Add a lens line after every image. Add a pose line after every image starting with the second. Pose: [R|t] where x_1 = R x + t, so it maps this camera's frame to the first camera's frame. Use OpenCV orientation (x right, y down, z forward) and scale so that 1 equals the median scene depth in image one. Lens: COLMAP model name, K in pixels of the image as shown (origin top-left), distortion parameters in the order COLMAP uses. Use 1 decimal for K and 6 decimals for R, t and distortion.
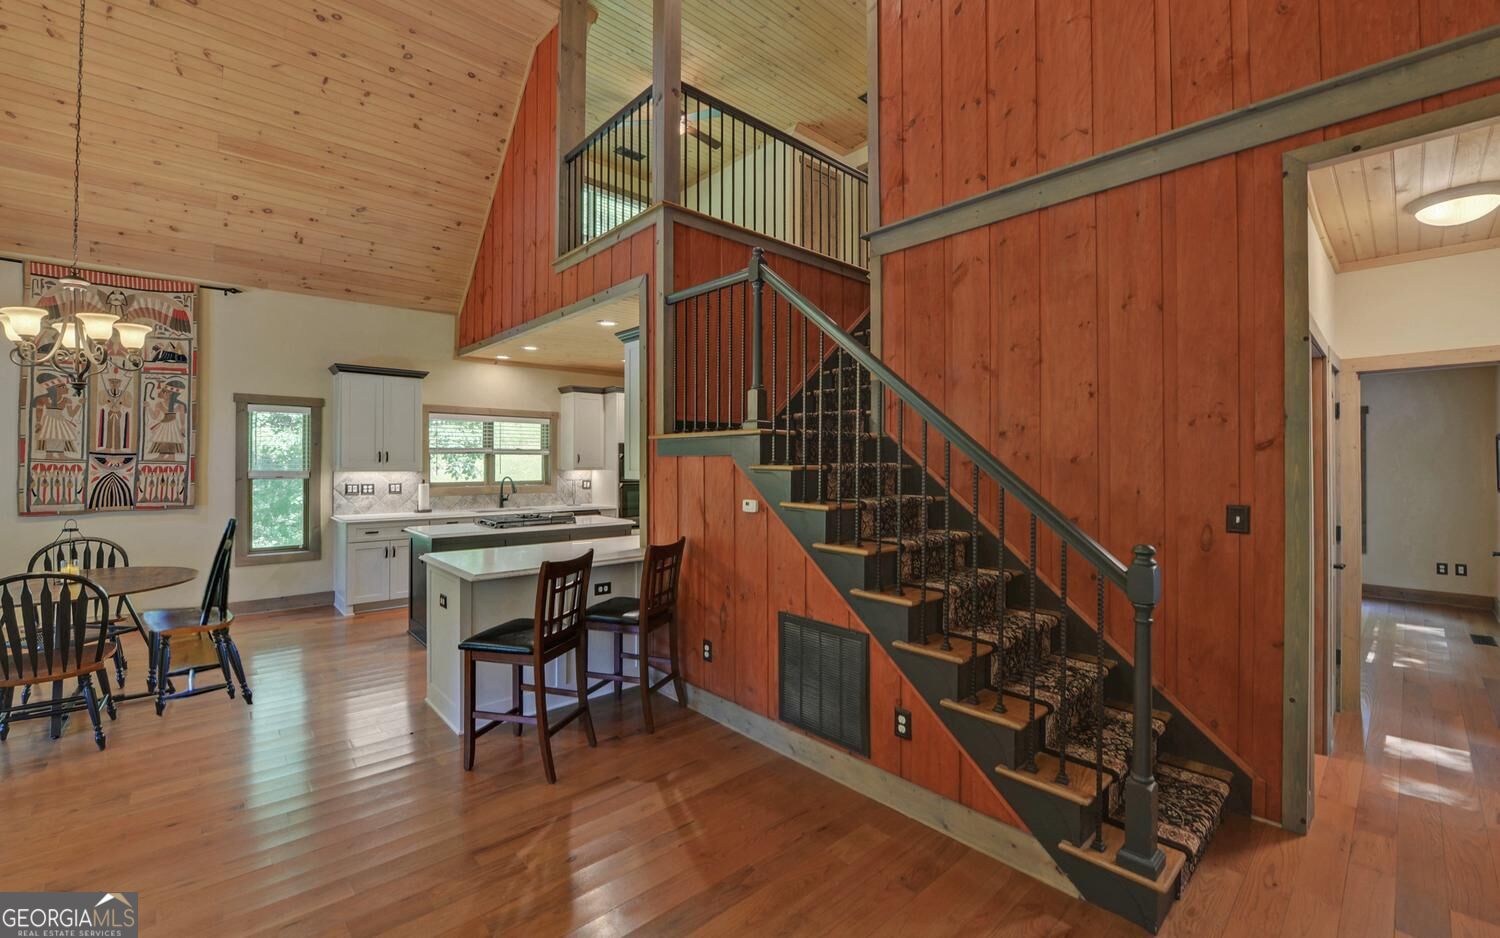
lens RADIAL K [[611.9, 0, 751.0], [0, 611.9, 463.3], [0, 0, 1]] dist [-0.023403, 0.000073]
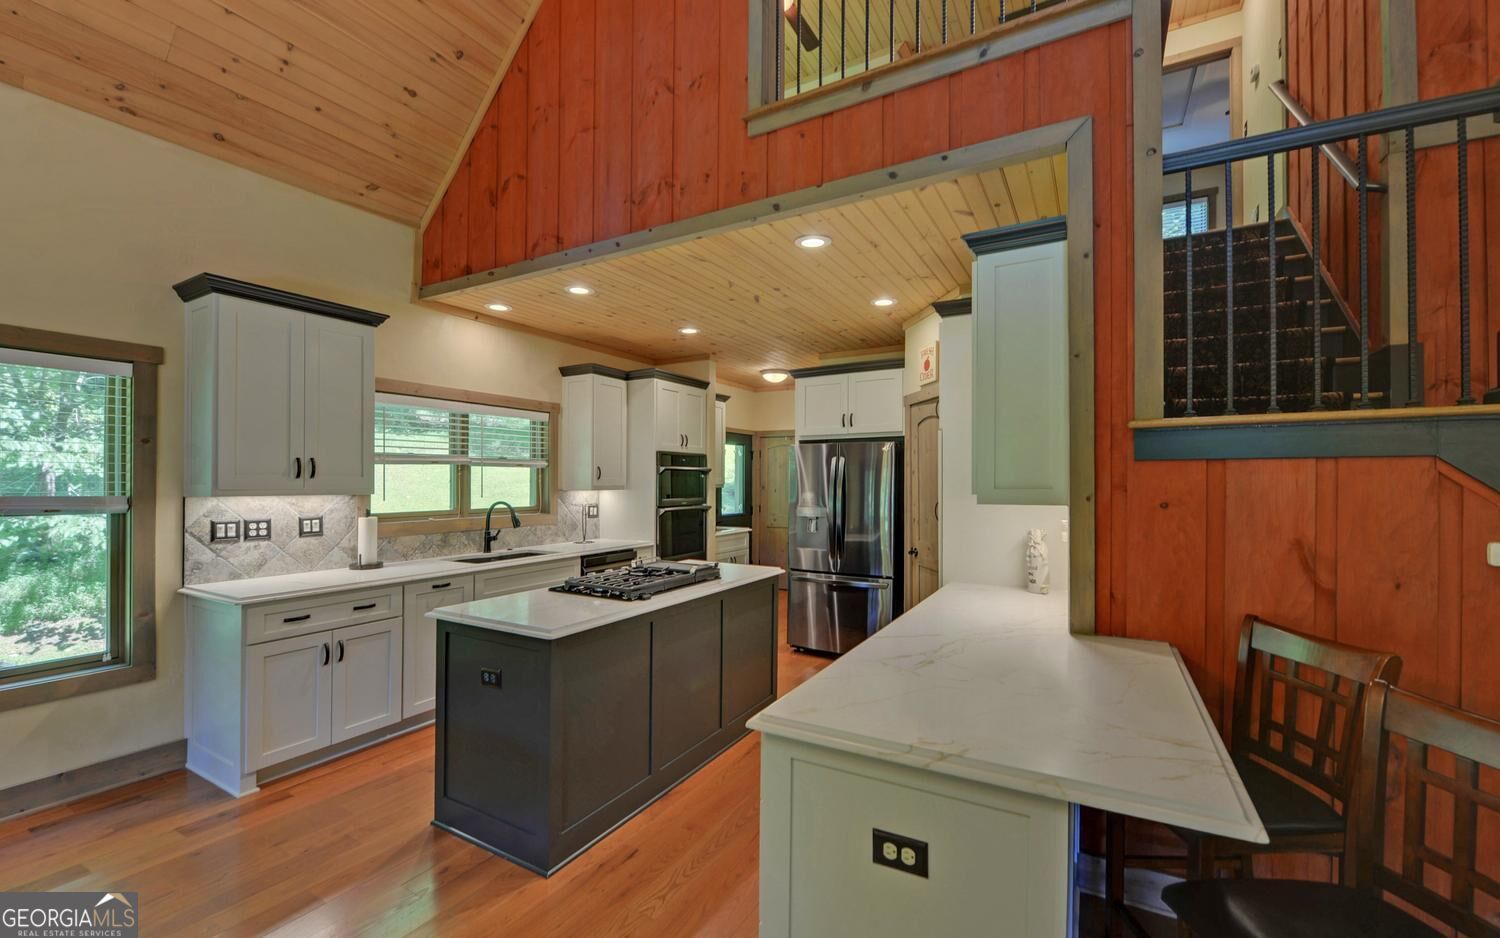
lens RADIAL K [[596.4, 0, 751.6], [0, 596.4, 481.9], [0, 0, 1]] dist [-0.011900, -0.000434]
pose [[0.949737, -0.004005, 0.313024, -0.460677], [0.004227, 0.999991, -0.000029, 0.003558], [-0.313021, 0.001351, 0.949745, 0.456295]]
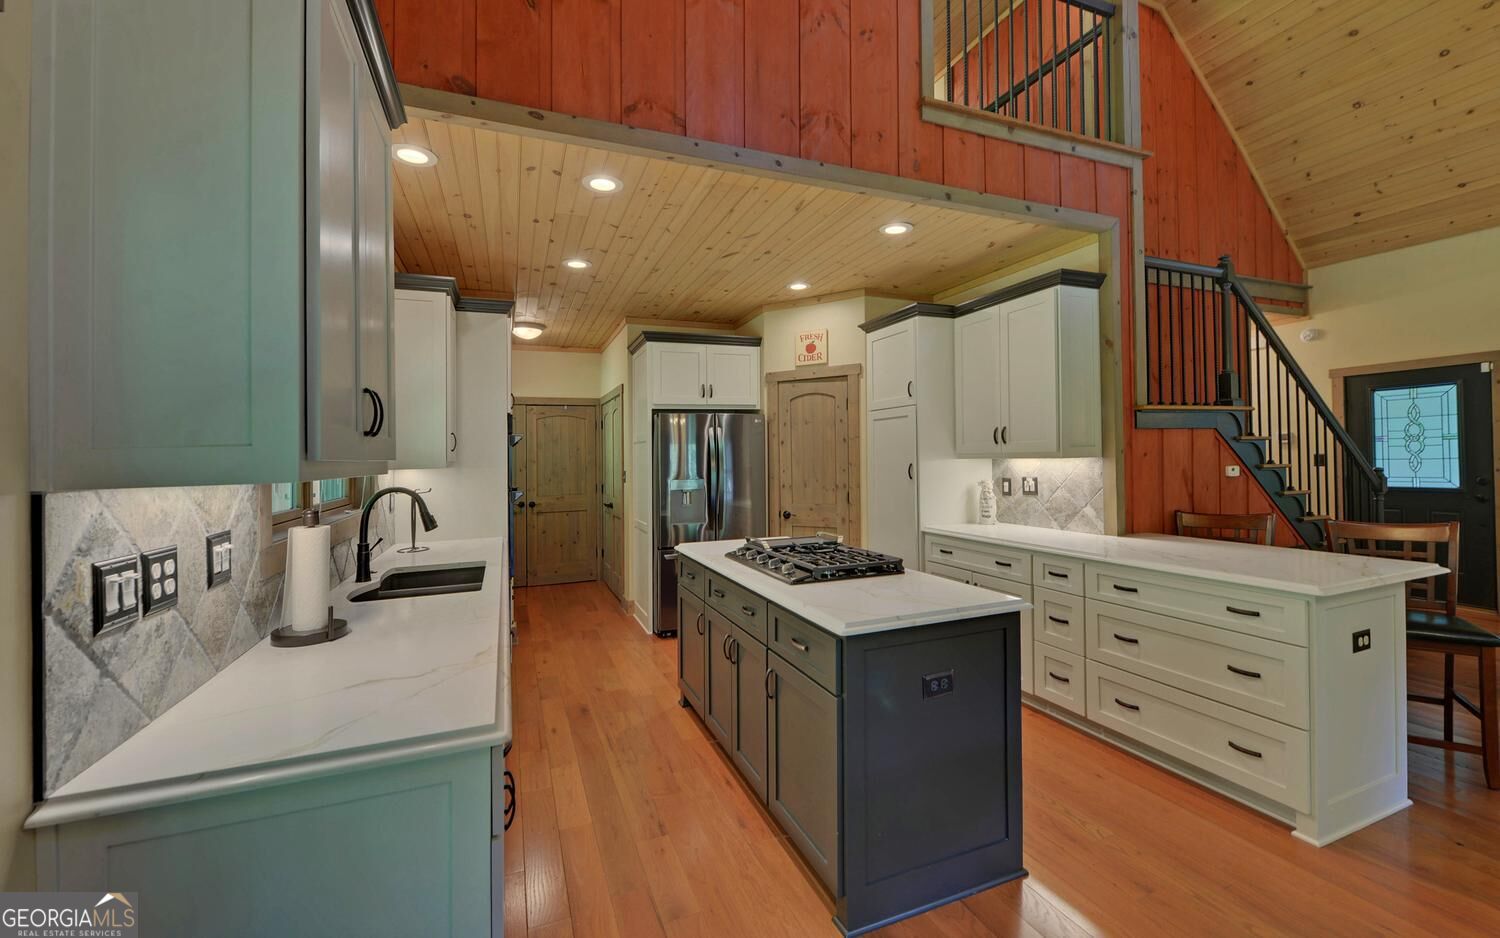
lens RADIAL K [[599.9, 0, 727.5], [0, 599.9, 453.5], [0, 0, 1]] dist [-0.008195, -0.000236]
pose [[0.362652, -0.003965, 0.931916, -0.876225], [0.024331, 0.999690, -0.005215, 0.010596], [-0.931607, 0.024565, 0.362636, 0.916238]]
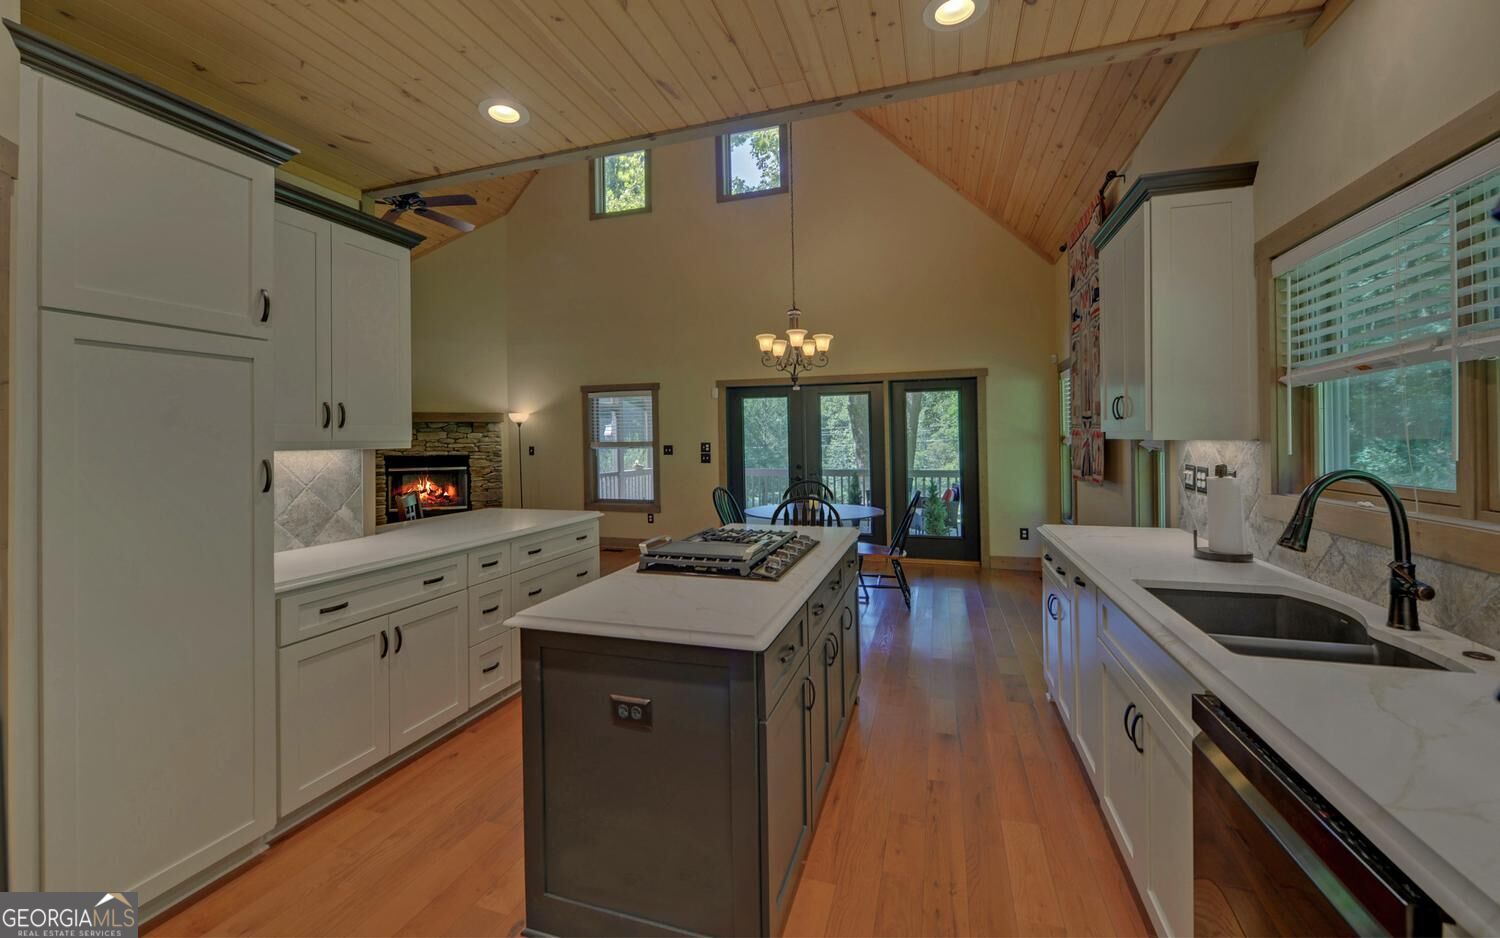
lens RADIAL K [[594.7, 0, 739.6], [0, 594.7, 439.1], [0, 0, 1]] dist [0.001237, -0.006048]
pose [[-0.859282, 0.001638, -0.511499, -0.135525], [0.003922, 0.999987, -0.003386, 0.018554], [0.511487, -0.004916, -0.859277, 1.422291]]
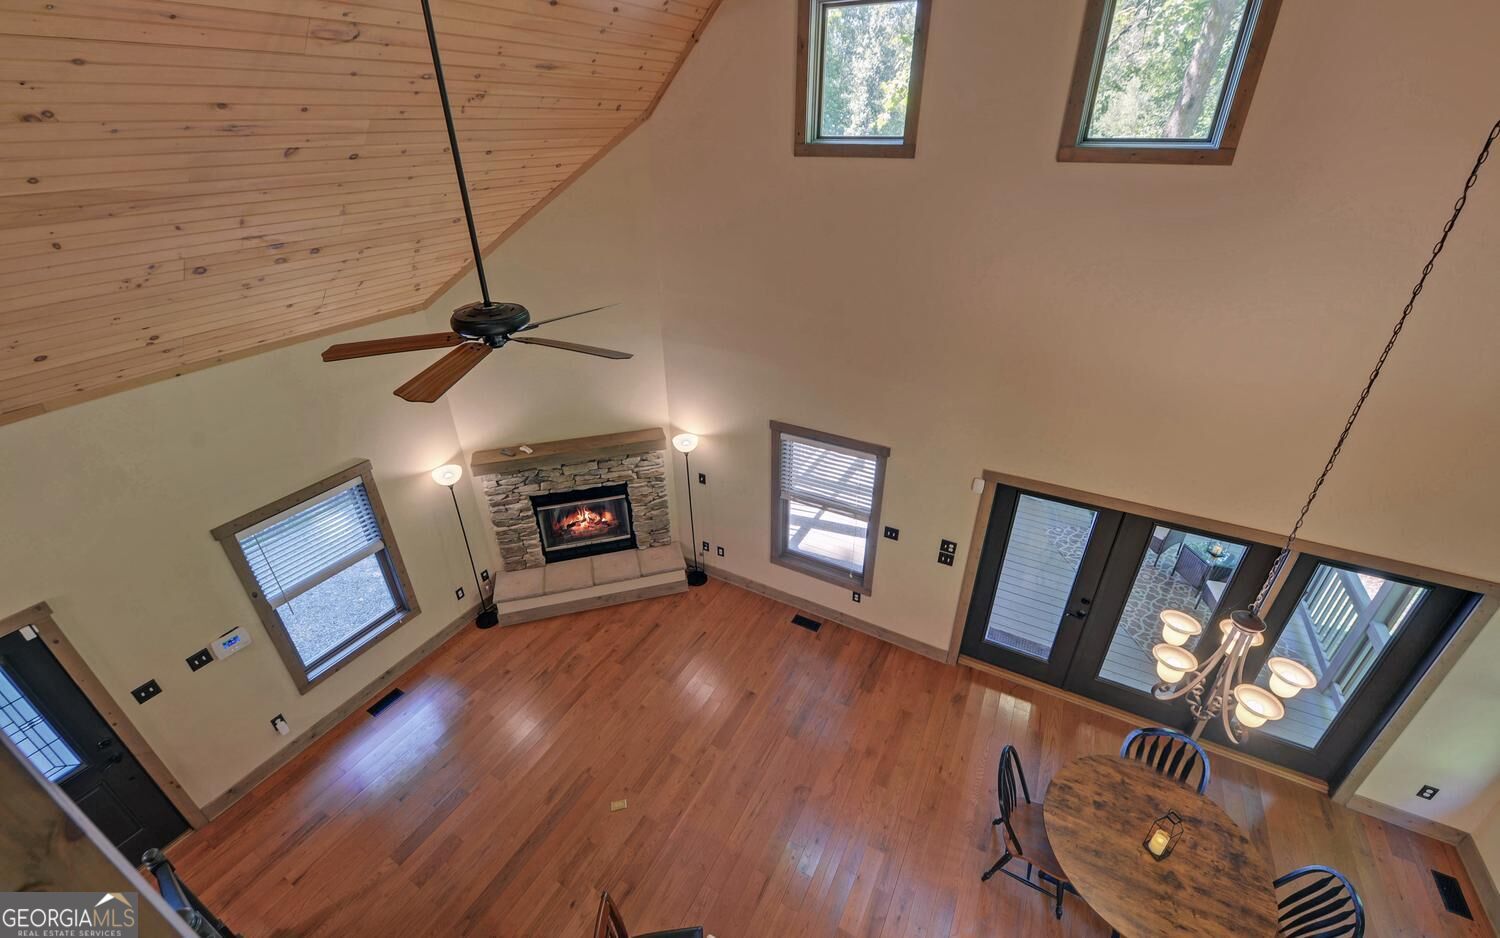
lens RADIAL K [[599.5, 0, 752.1], [0, 599.5, 462.4], [0, 0, 1]] dist [-0.016200, -0.000397]
pose [[-0.938247, 0.163868, -0.304695, -0.192688], [-0.005671, 0.873308, 0.487135, -0.546061], [0.345918, 0.458781, -0.818450, 0.843547]]
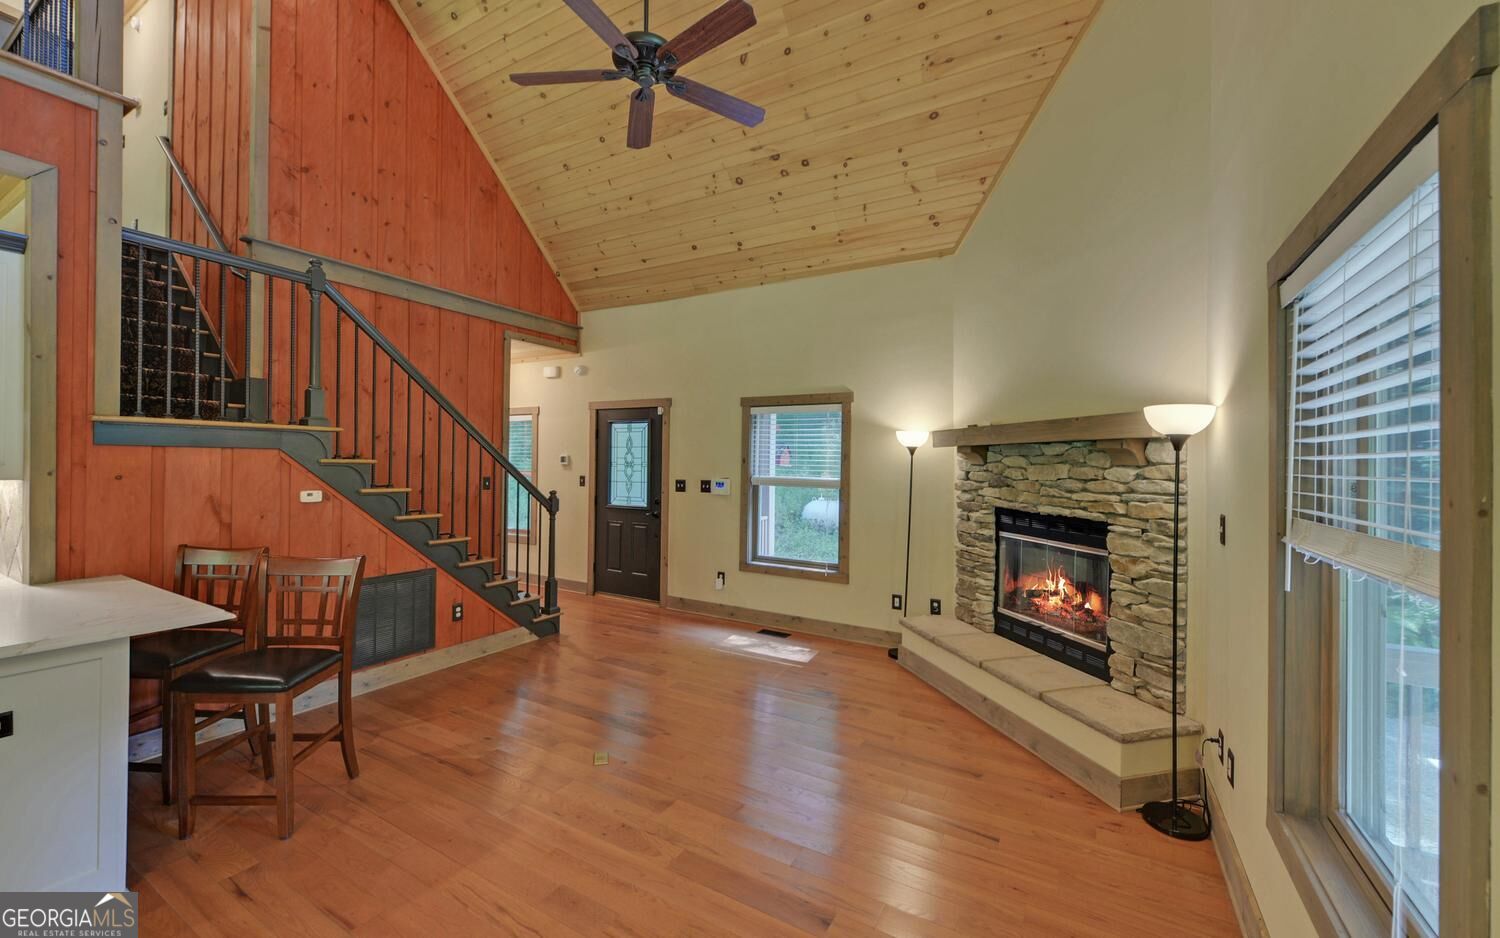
lens RADIAL K [[605.0, 0, 741.1], [0, 605.0, 467.7], [0, 0, 1]] dist [-0.001080, -0.000330]
pose [[-0.296559, -0.016935, 0.954864, -0.772036], [-0.016655, 0.999782, 0.012559, -0.005032], [-0.954869, -0.012179, -0.296777, 0.362370]]
